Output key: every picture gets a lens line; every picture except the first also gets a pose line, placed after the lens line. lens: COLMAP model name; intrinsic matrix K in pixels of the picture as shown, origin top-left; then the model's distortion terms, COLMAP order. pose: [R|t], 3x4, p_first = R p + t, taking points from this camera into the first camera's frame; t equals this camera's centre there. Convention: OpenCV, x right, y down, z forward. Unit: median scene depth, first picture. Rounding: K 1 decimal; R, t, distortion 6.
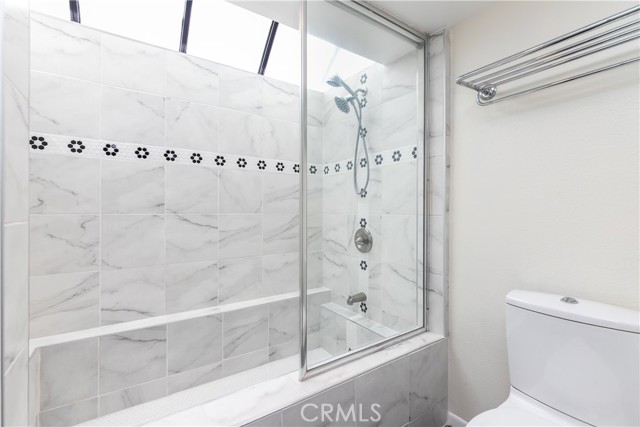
lens RADIAL K [[284.6, 0, 320.1], [0, 284.6, 210.9], [0, 0, 1]] dist [0.003943, -0.000230]
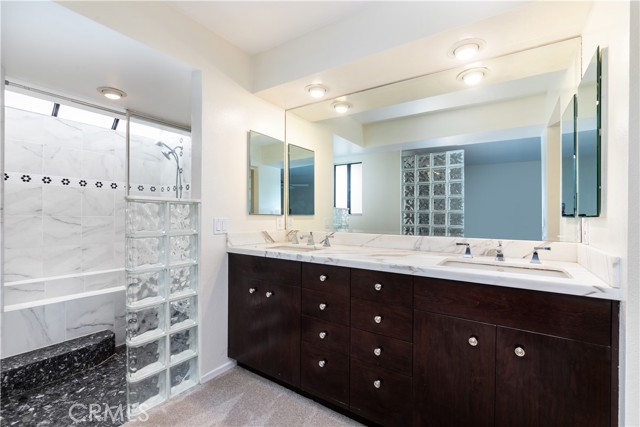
lens RADIAL K [[284.6, 0, 304.6], [0, 284.6, 217.6], [0, 0, 1]] dist [0.003943, -0.000230]
pose [[0.943117, 0.003027, 0.332446, 0.301781], [-0.001940, 0.999992, -0.003601, 0.021407], [-0.332454, 0.002751, 0.943115, -0.958130]]
